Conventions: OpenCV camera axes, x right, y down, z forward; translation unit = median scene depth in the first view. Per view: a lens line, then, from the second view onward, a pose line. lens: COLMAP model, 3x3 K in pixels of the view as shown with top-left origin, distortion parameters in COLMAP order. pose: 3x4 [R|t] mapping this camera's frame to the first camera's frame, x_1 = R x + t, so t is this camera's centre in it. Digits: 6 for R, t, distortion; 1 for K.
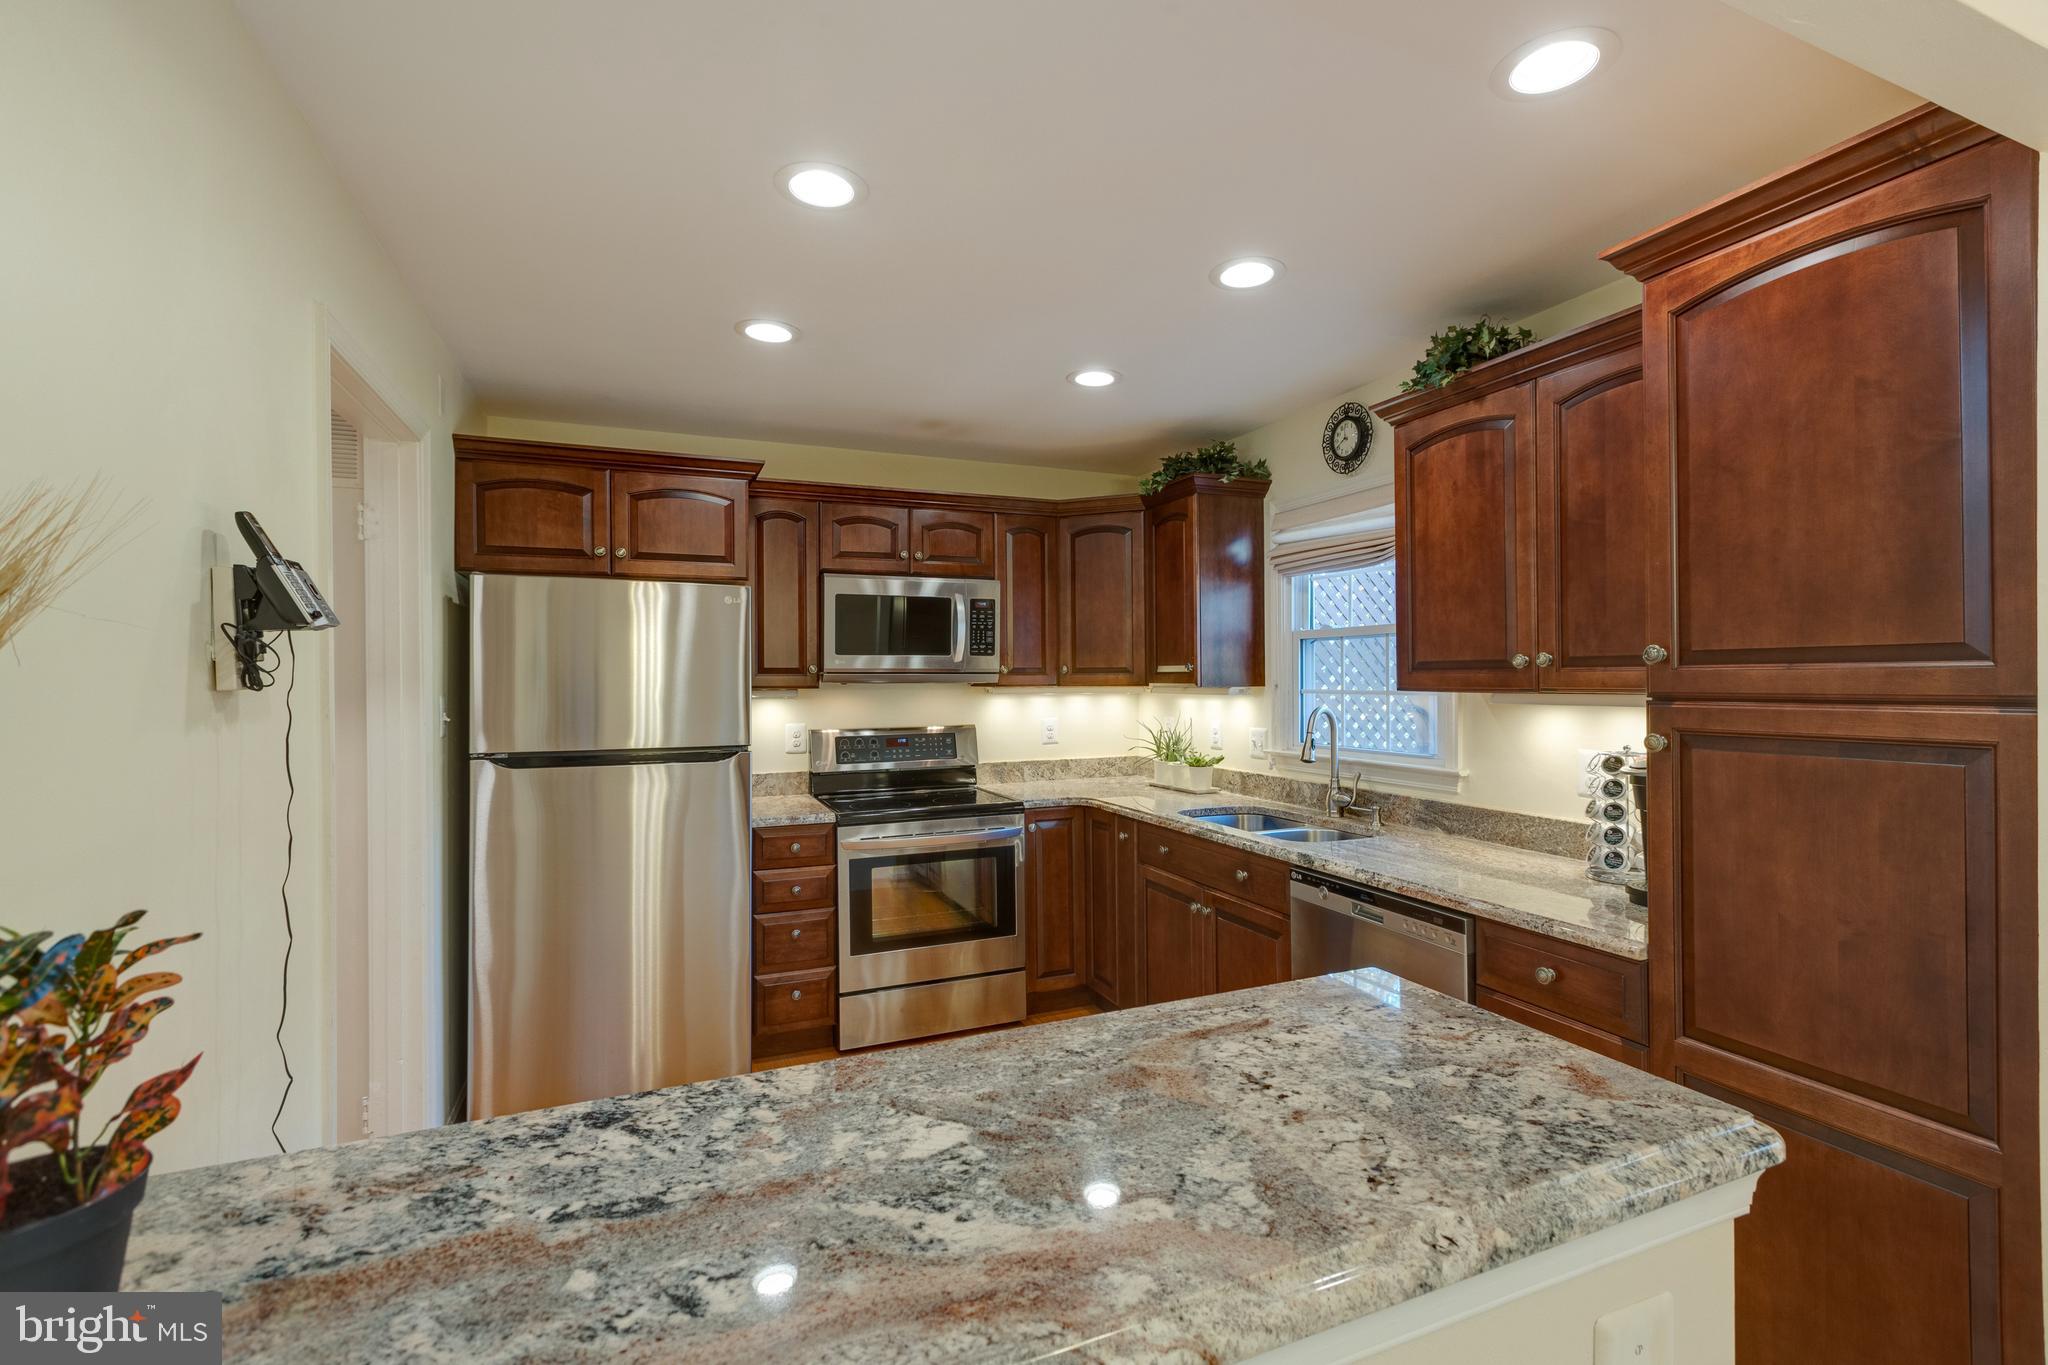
lens RADIAL K [[908.8, 0, 1025.2], [0, 908.8, 677.1], [0, 0, 1]] dist [0.001760, -0.000300]
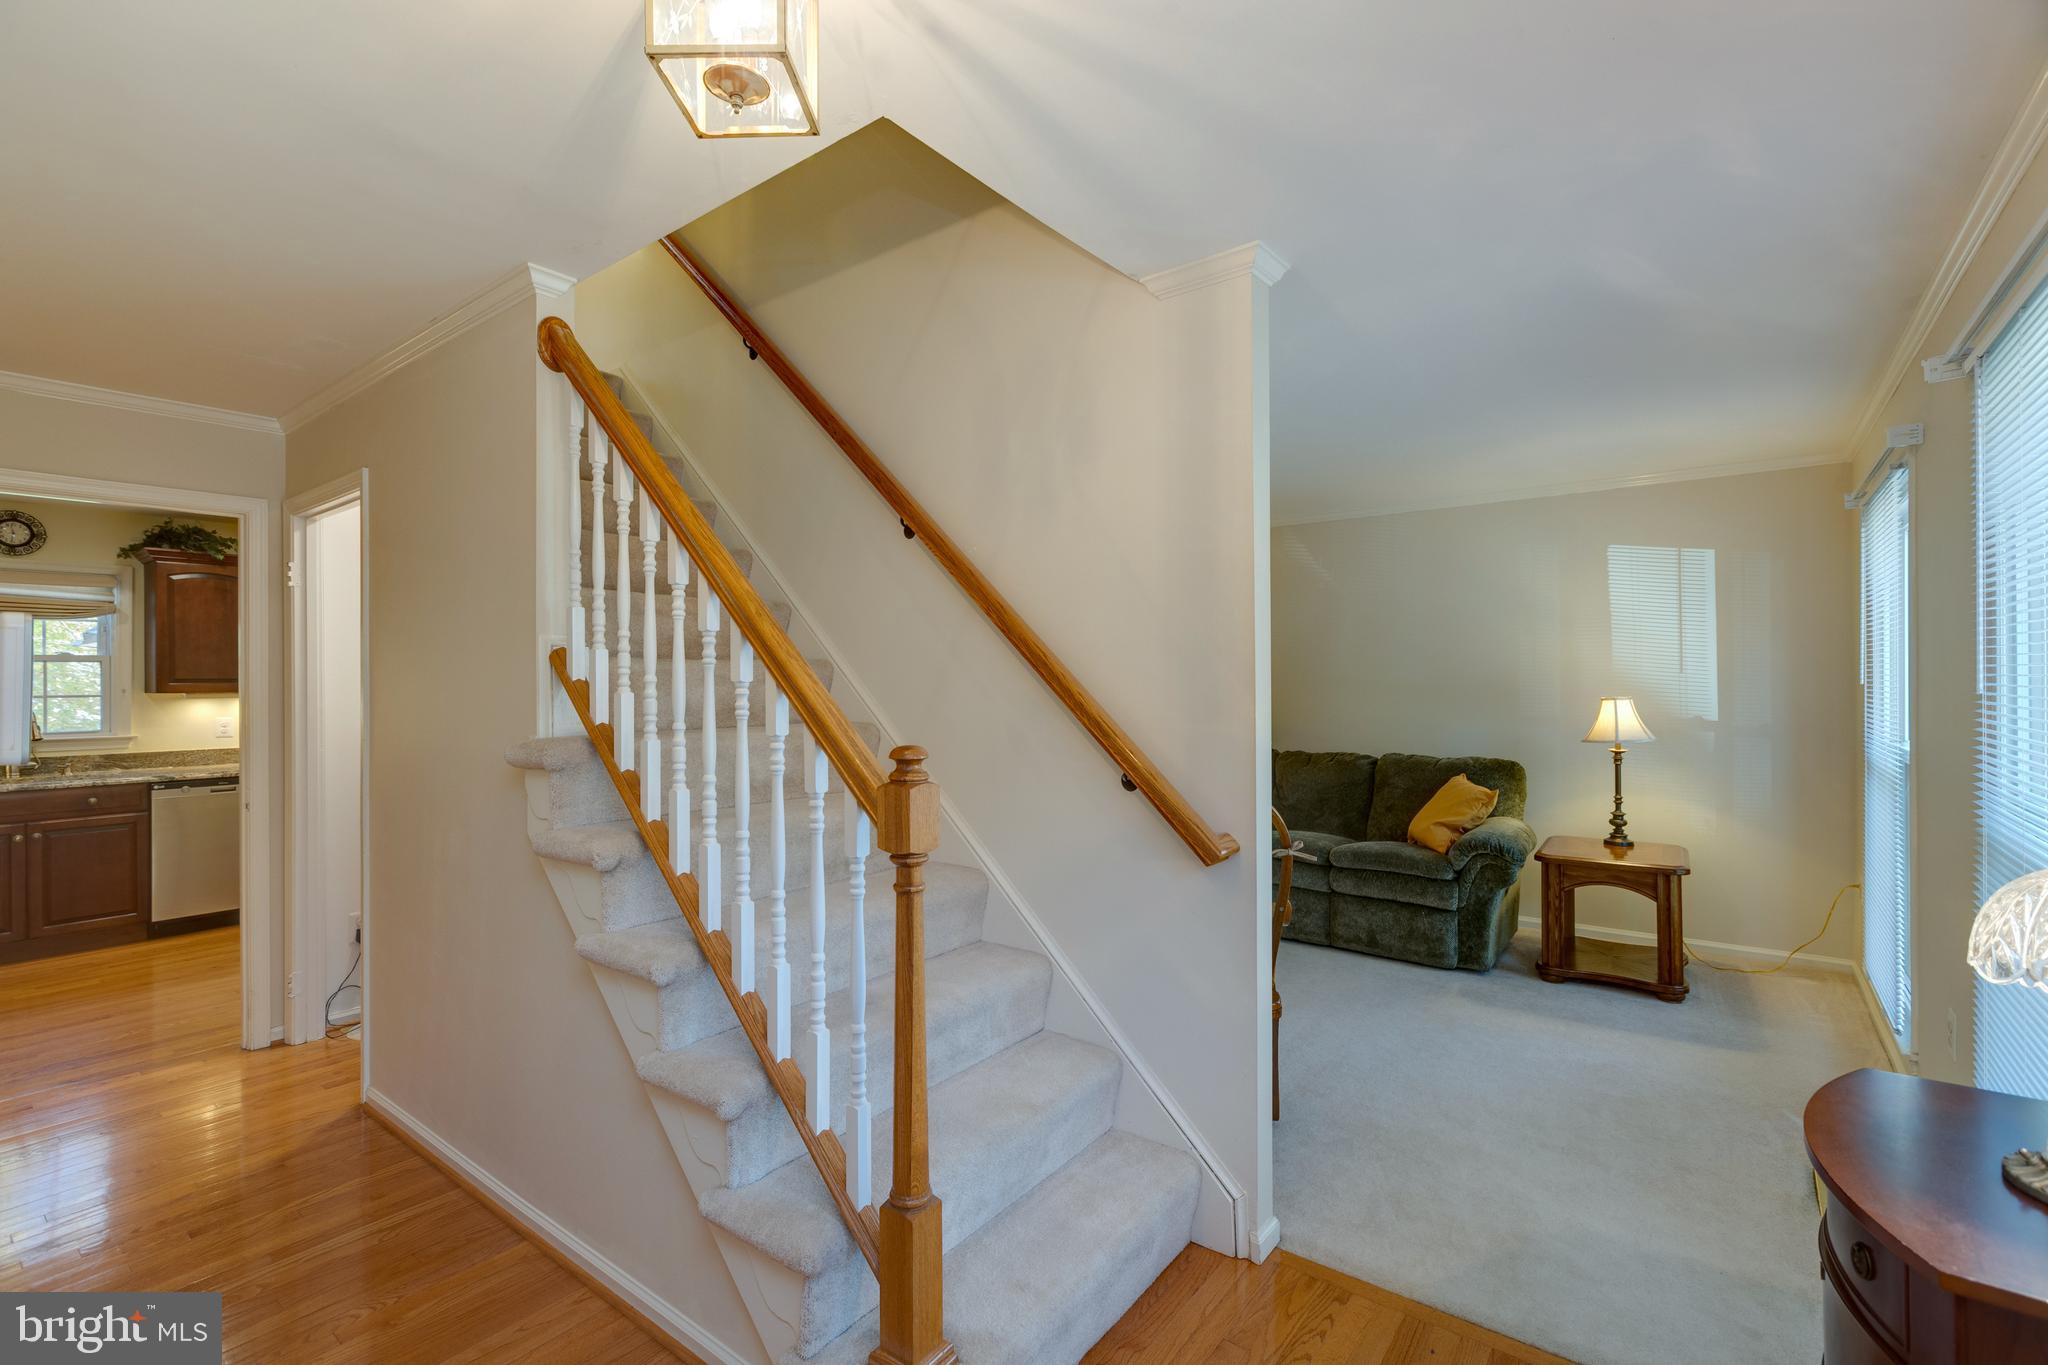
lens RADIAL K [[908.8, 0, 1026.2], [0, 908.8, 679.6], [0, 0, 1]] dist [0.001760, -0.000300]
pose [[-0.496449, 0.010680, 0.868000, -1.820030], [0.008010, 0.999938, -0.007721, 0.012882], [-0.868029, 0.003120, -0.496504, 0.269364]]
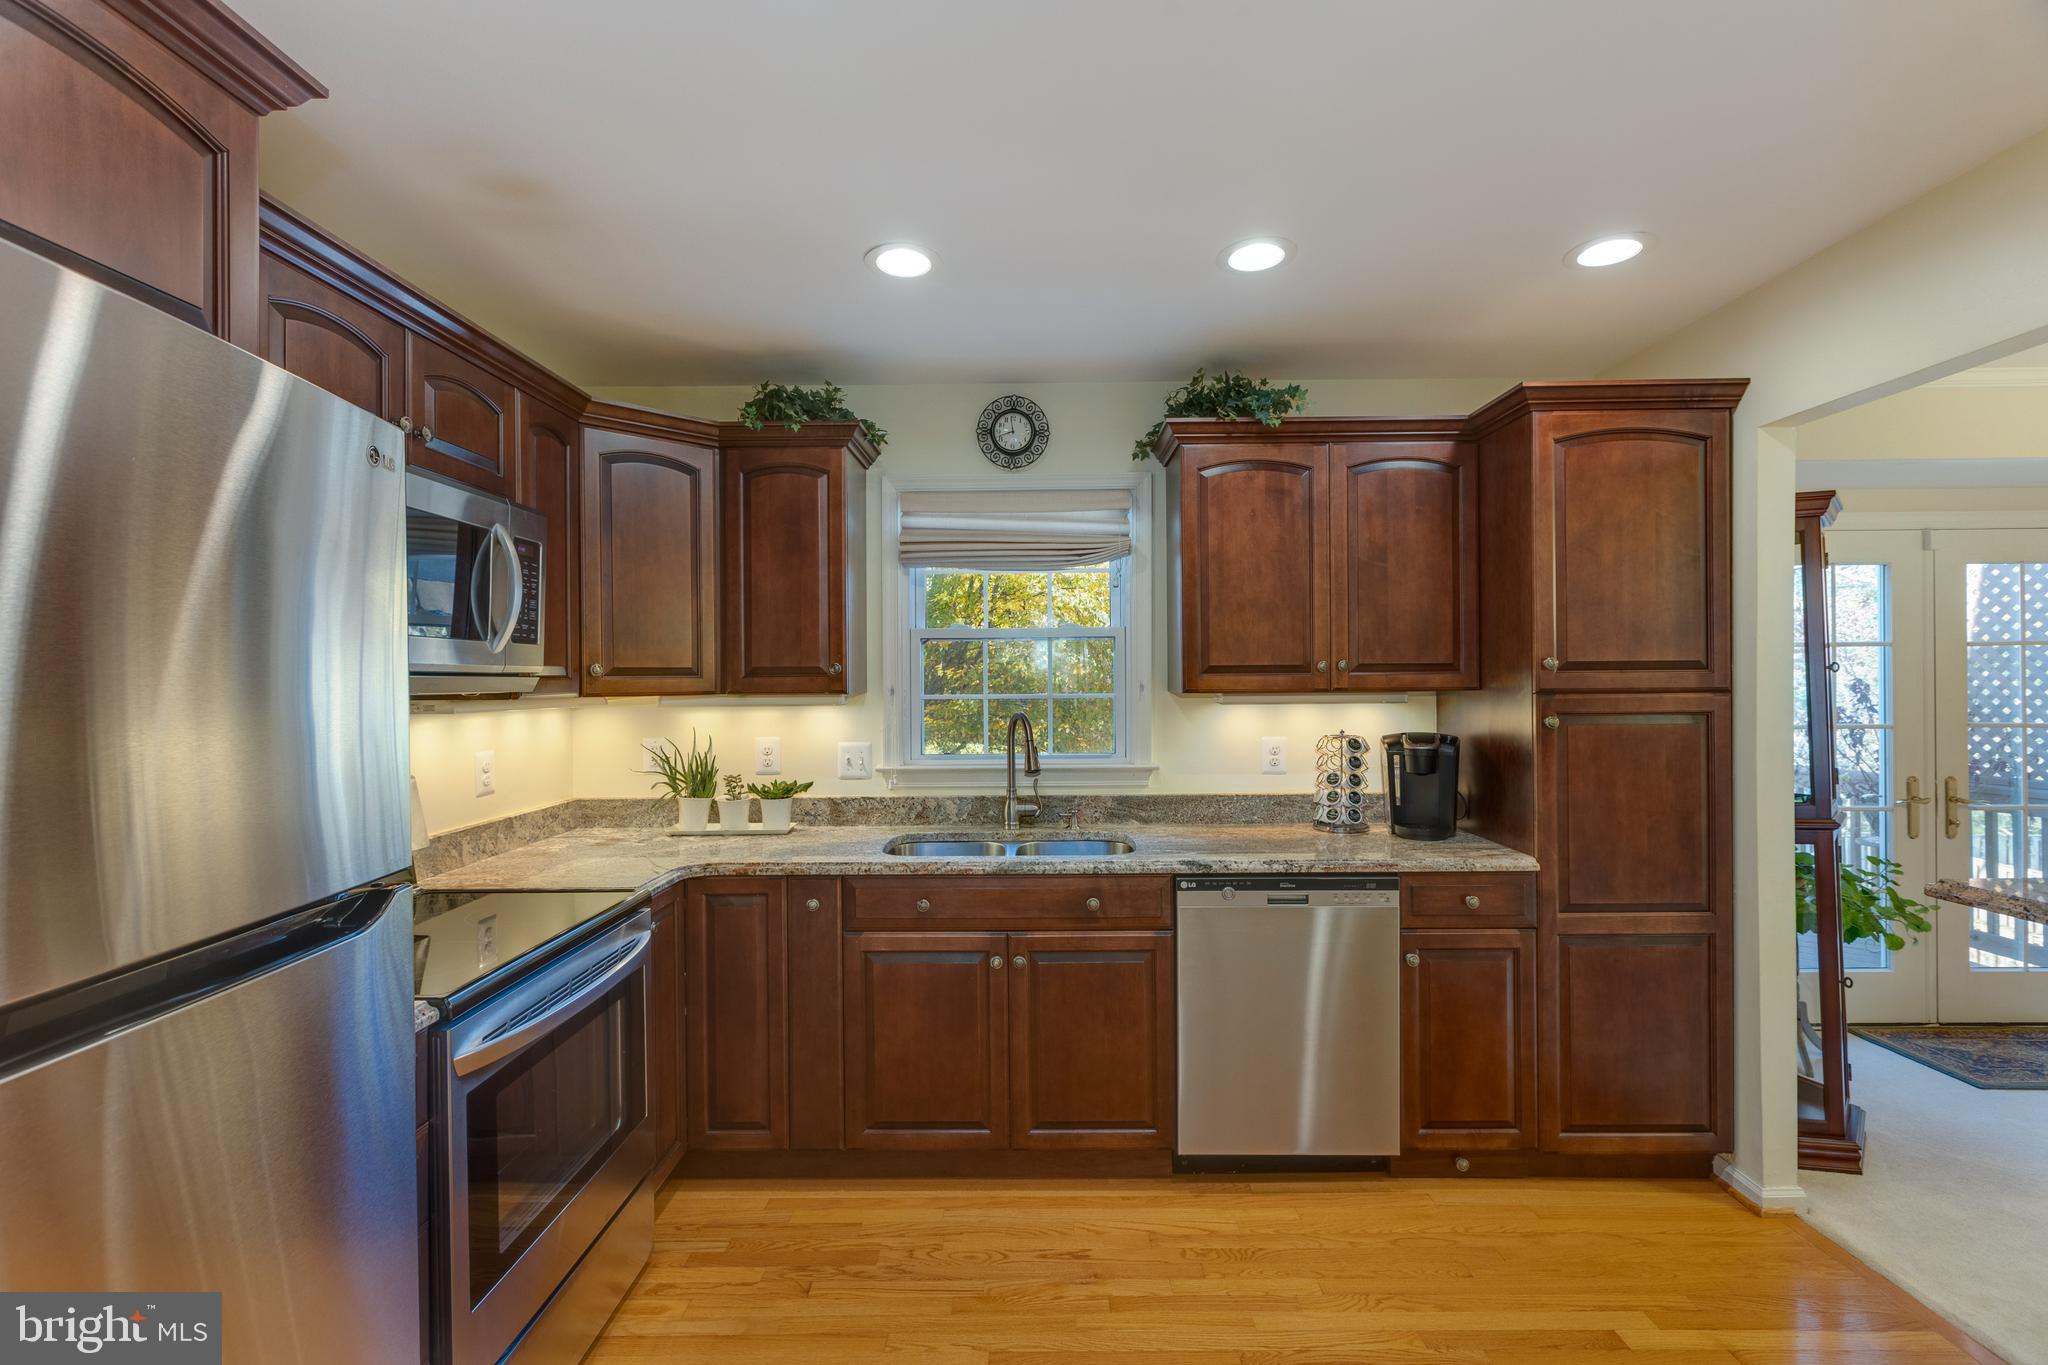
lens RADIAL K [[908.8, 0, 1029.6], [0, 908.8, 678.0], [0, 0, 1]] dist [0.001760, -0.000300]
pose [[0.395396, 0.003076, 0.918506, -0.512209], [0.003376, 0.999983, -0.004802, 0.001494], [-0.918505, 0.004999, 0.395379, 0.597489]]
